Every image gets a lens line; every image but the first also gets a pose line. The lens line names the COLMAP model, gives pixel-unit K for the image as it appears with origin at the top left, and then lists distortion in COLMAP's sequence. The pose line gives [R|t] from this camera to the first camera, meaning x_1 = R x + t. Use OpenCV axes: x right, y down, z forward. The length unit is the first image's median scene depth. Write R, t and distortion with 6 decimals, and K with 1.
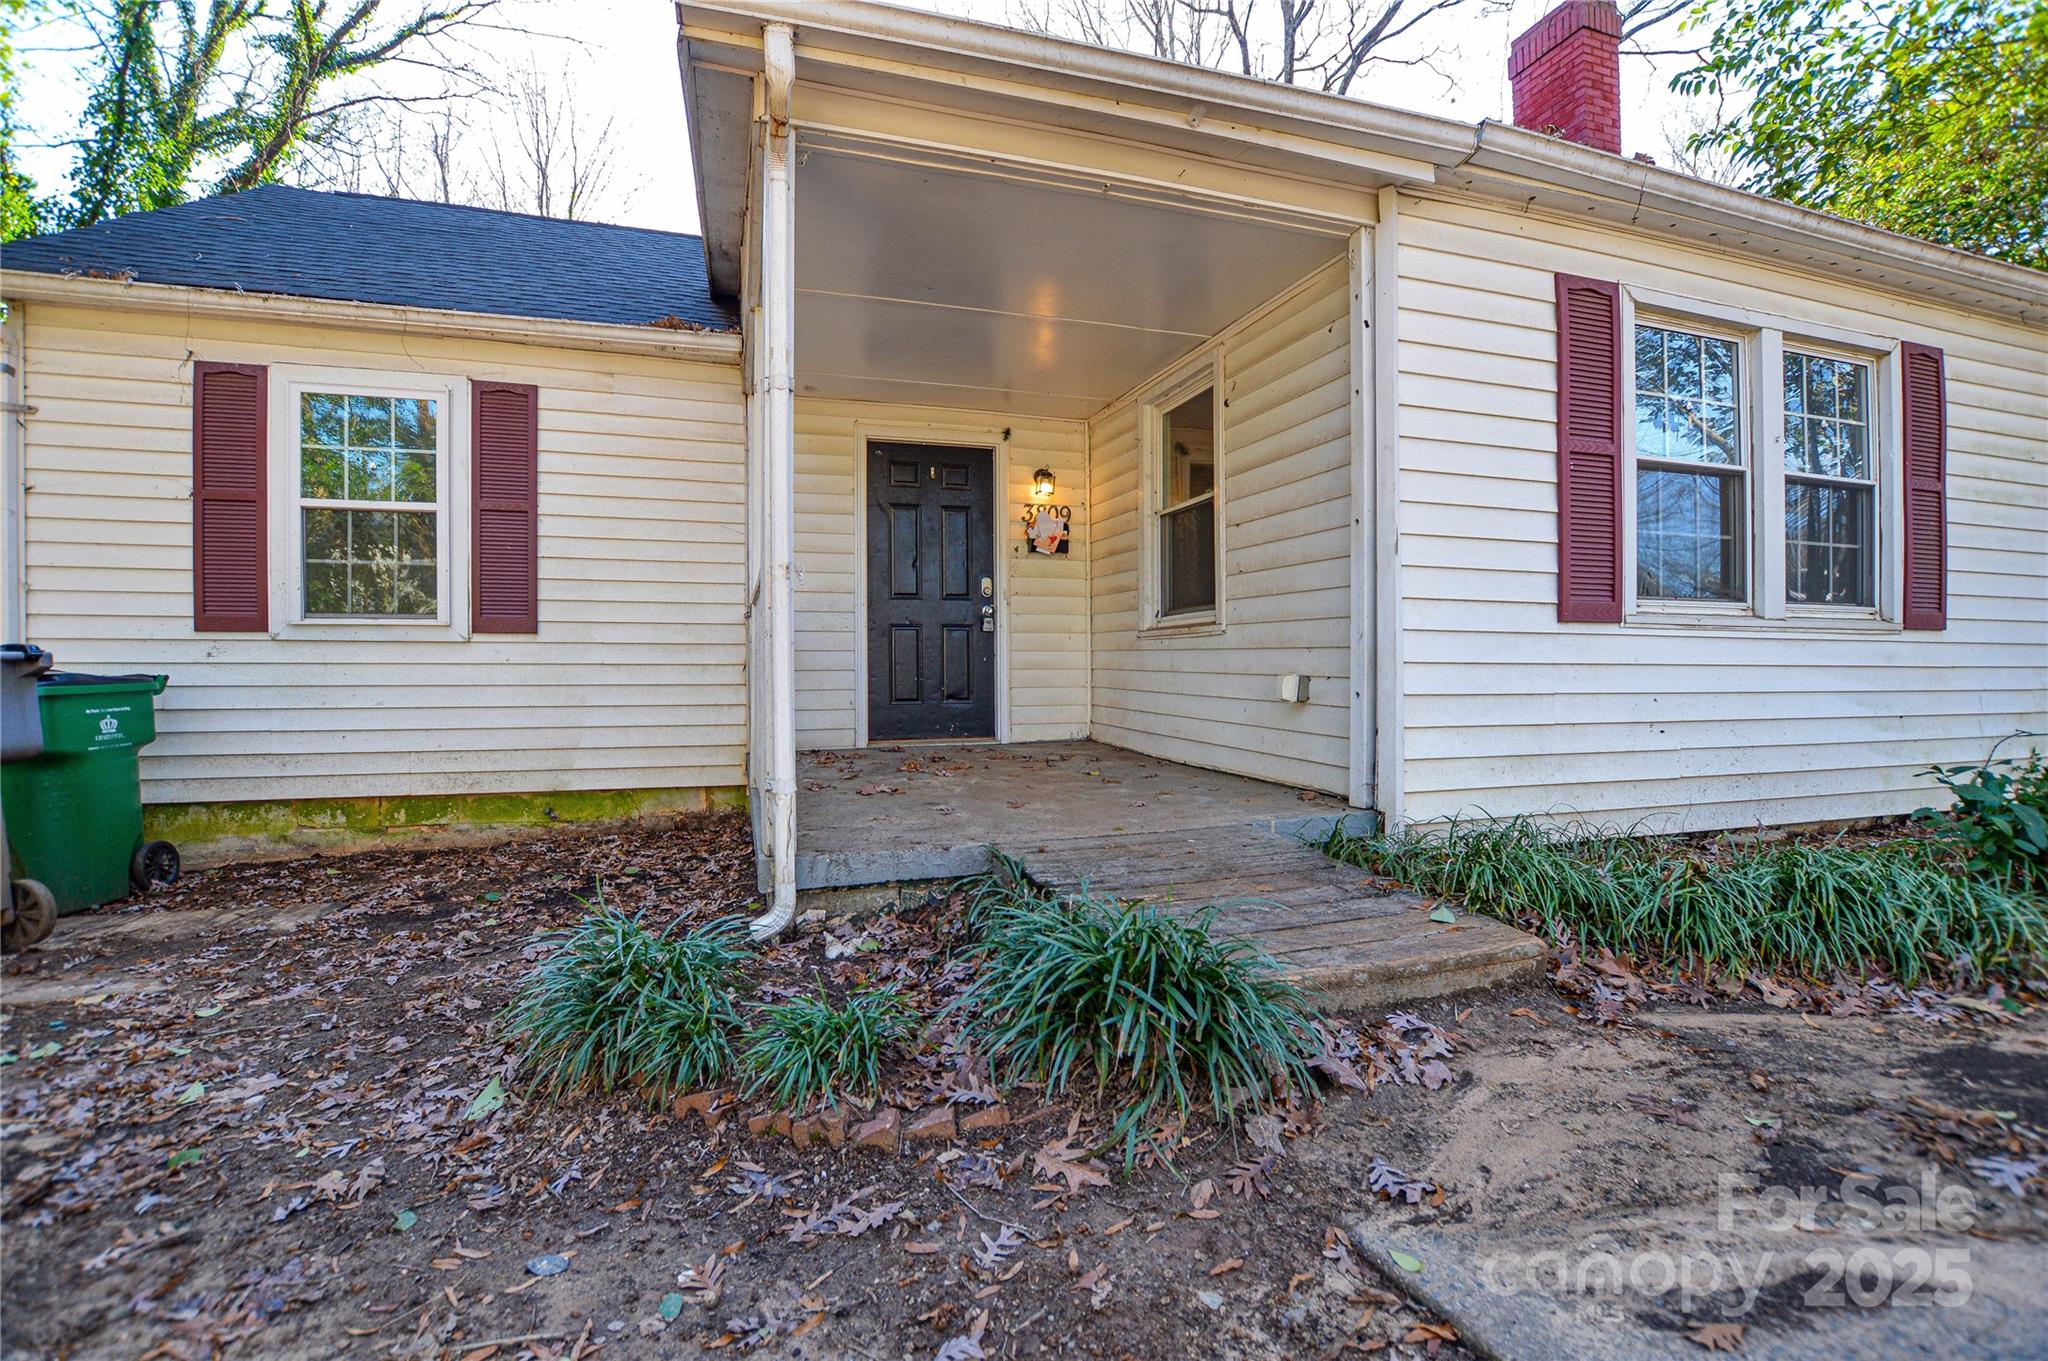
lens RADIAL K [[919.5, 0, 1020.1], [0, 919.5, 679.7], [0, 0, 1]] dist [-0.028443, 0.000808]
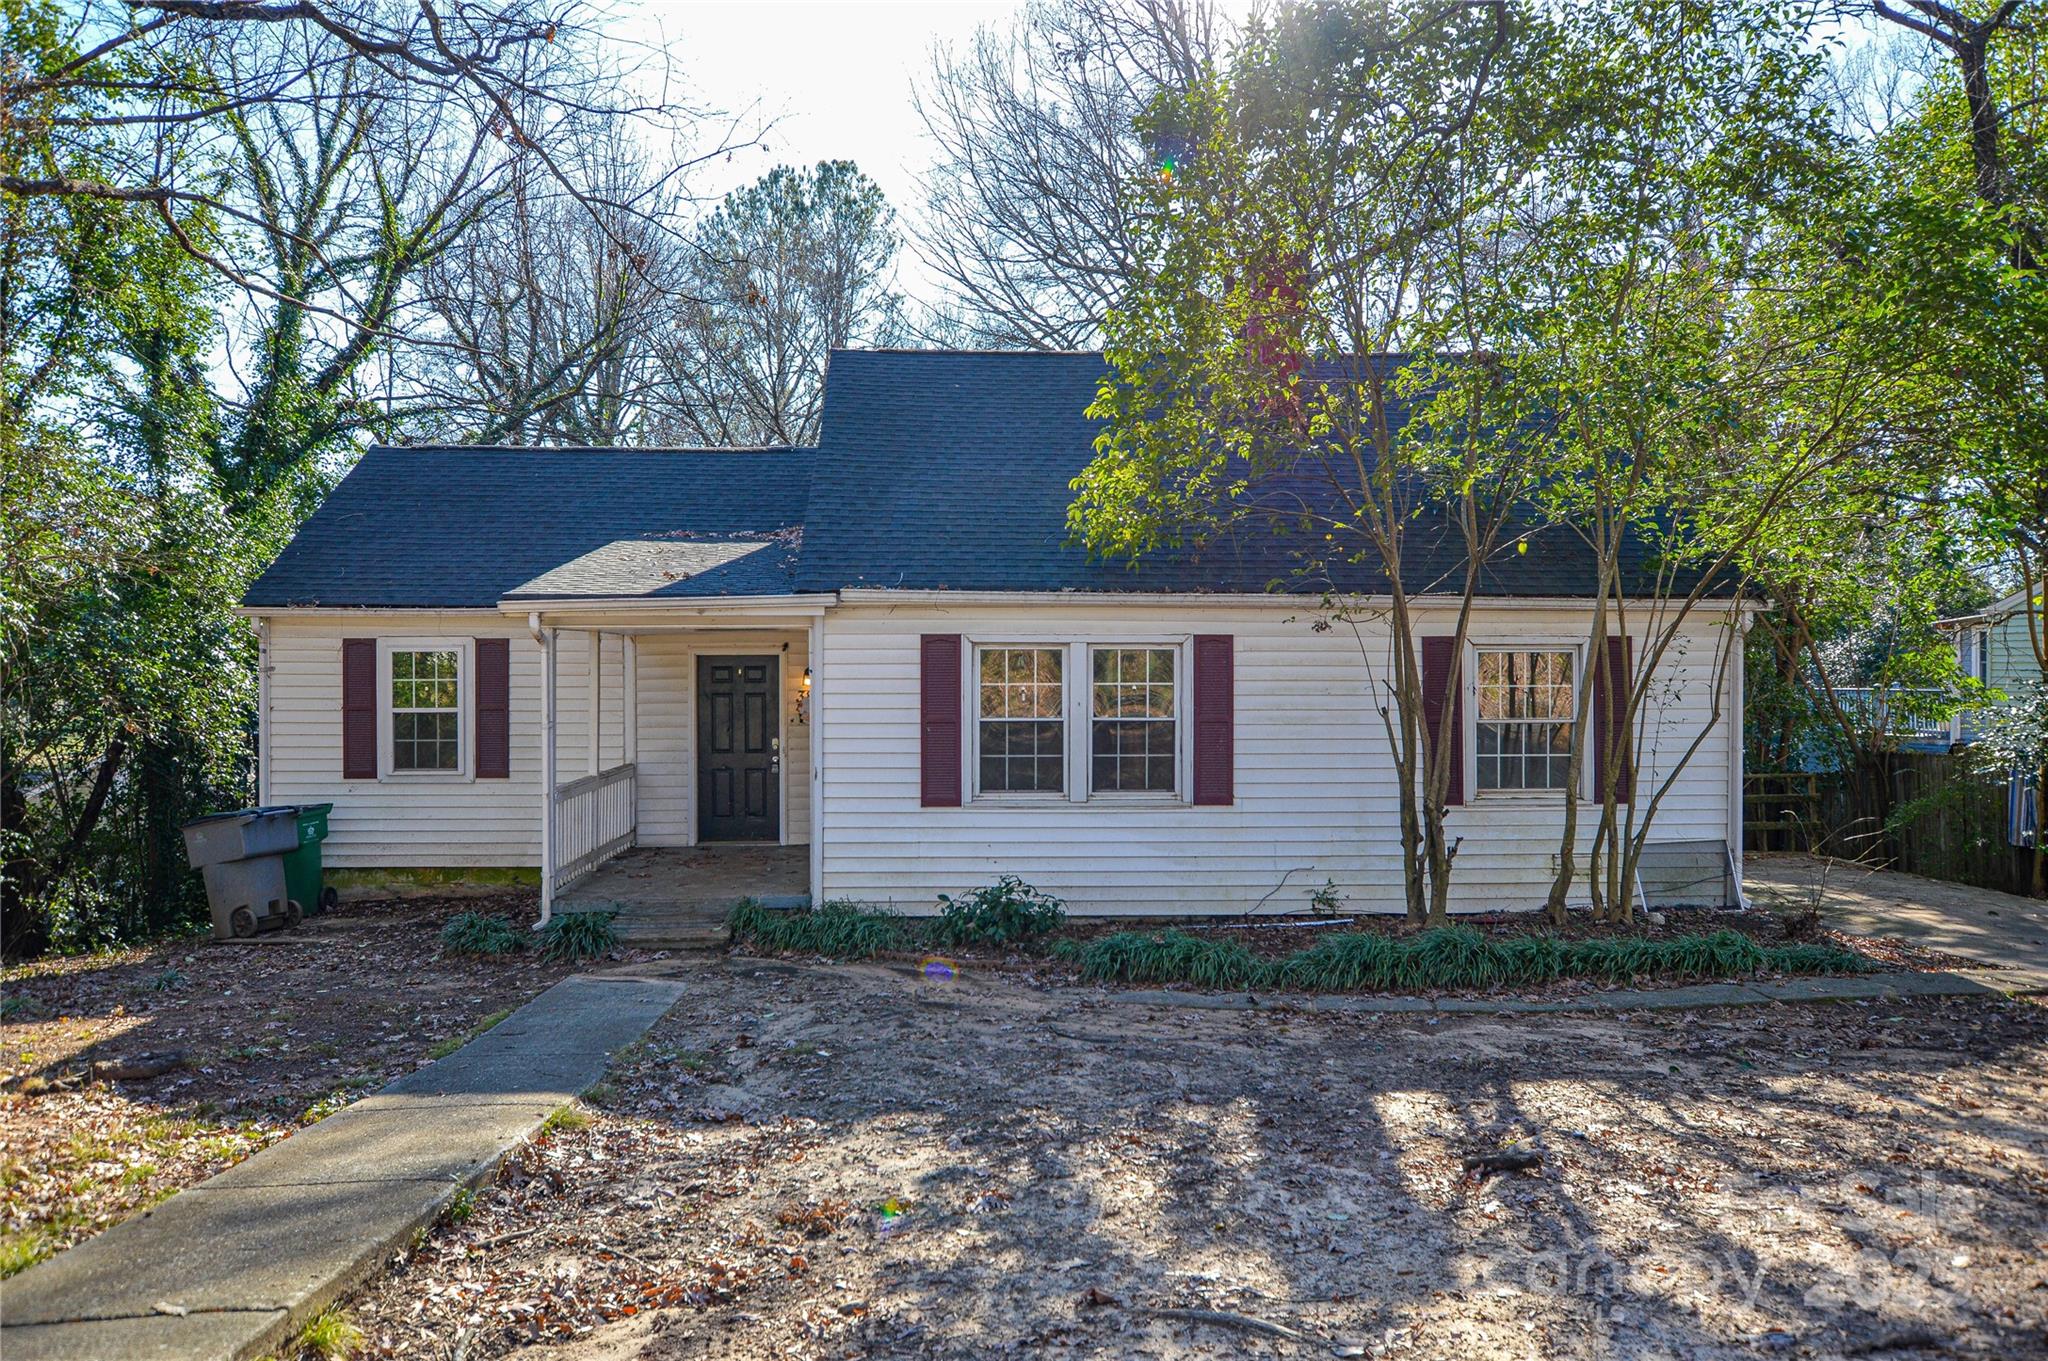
lens RADIAL K [[1438.3, 0, 1018.2], [0, 1438.3, 677.2], [0, 0, 1]] dist [-0.011443, 0.009864]
pose [[0.965417, 0.003747, -0.260682, 1.320953], [-0.004644, 0.999985, -0.002827, -0.277426], [0.260668, 0.003940, 0.965420, -1.648651]]
